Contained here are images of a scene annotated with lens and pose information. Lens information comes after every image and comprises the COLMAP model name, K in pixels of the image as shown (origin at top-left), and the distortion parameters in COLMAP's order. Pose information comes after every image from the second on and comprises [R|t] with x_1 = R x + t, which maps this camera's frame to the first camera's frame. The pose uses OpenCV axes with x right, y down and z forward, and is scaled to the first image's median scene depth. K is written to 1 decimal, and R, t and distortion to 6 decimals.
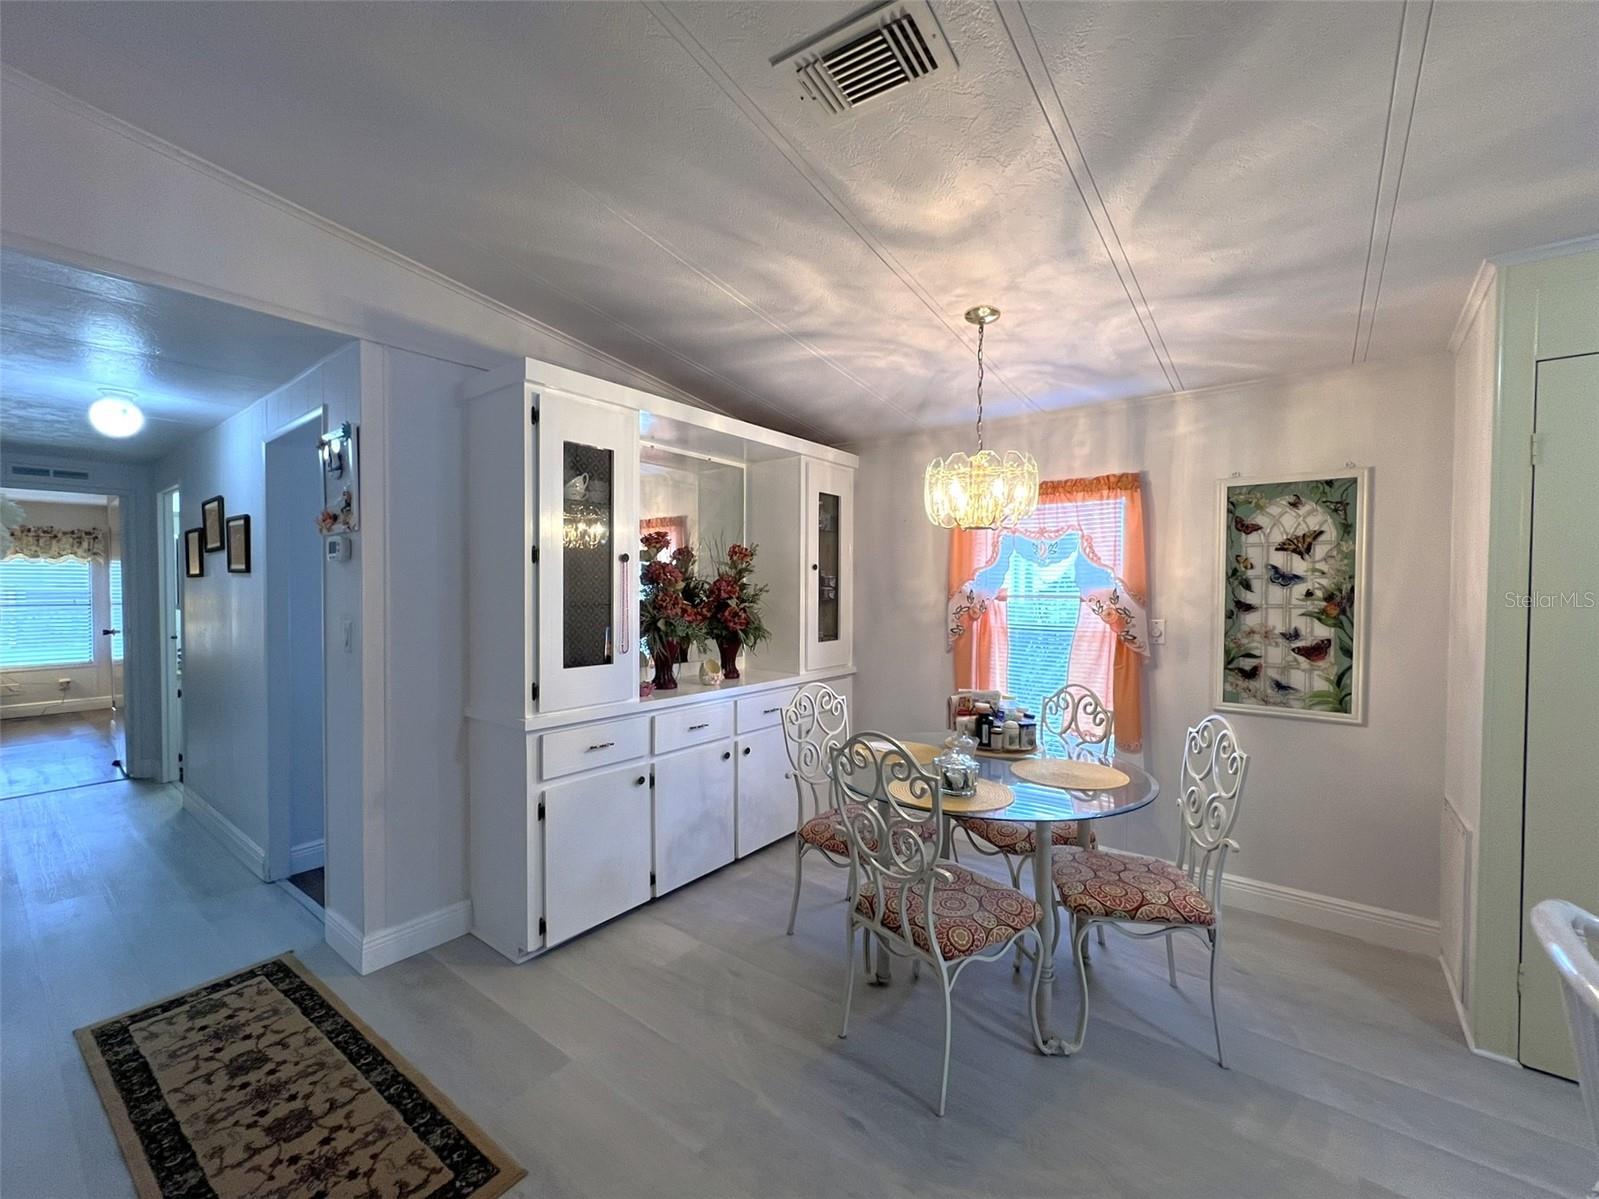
lens RADIAL K [[655.4, 0, 789.6], [0, 655.4, 598.5], [0, 0, 1]] dist [-0.000830, -0.000441]
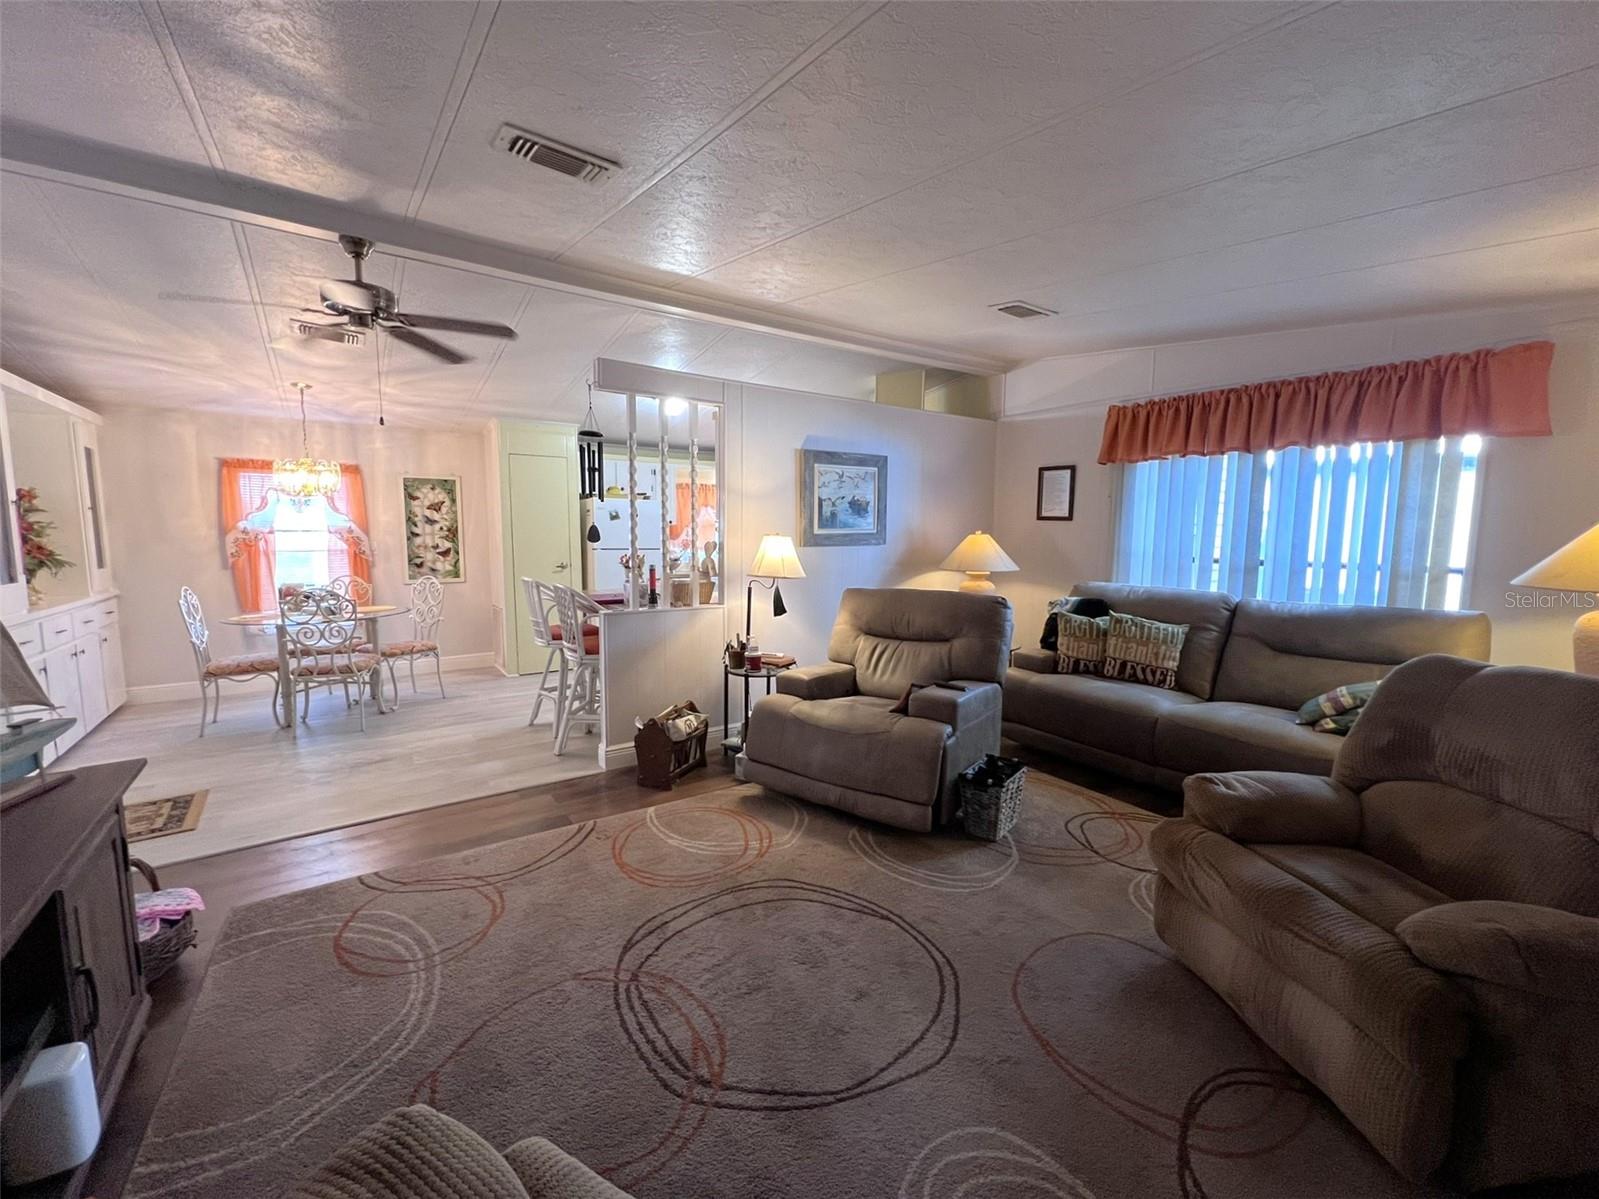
lens RADIAL K [[655.4, 0, 805.3], [0, 655.4, 600.2], [0, 0, 1]] dist [-0.000830, -0.000441]
pose [[0.276744, -0.106530, 0.955020, -1.056308], [0.015088, 0.994195, 0.106528, 0.017306], [-0.960825, -0.015072, 0.276745, -0.856063]]
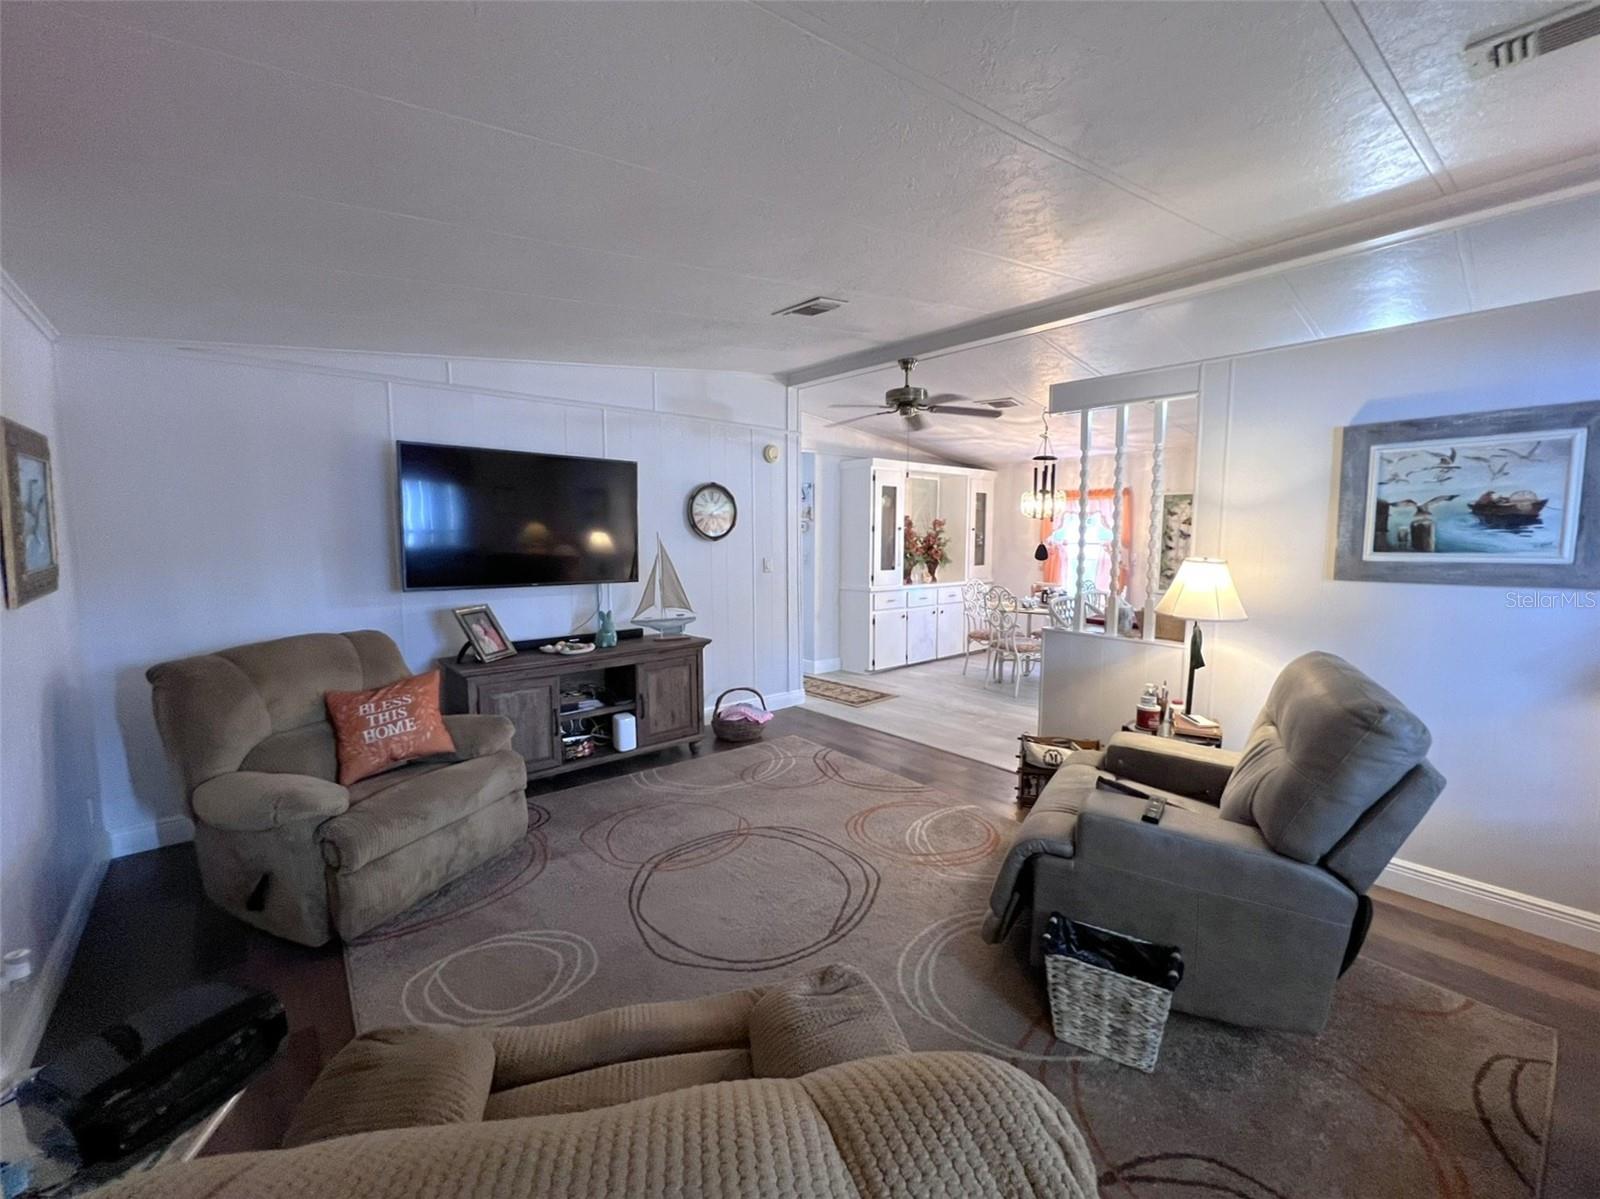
lens RADIAL K [[655.8, 0, 791.8], [0, 655.8, 600.5], [0, 0, 1]] dist [-0.000830, -0.000441]
pose [[0.980549, 0.016087, -0.195613, -0.155474], [0.000318, 0.996504, 0.083547, 0.003992], [0.196274, -0.081984, 0.977116, -1.551398]]
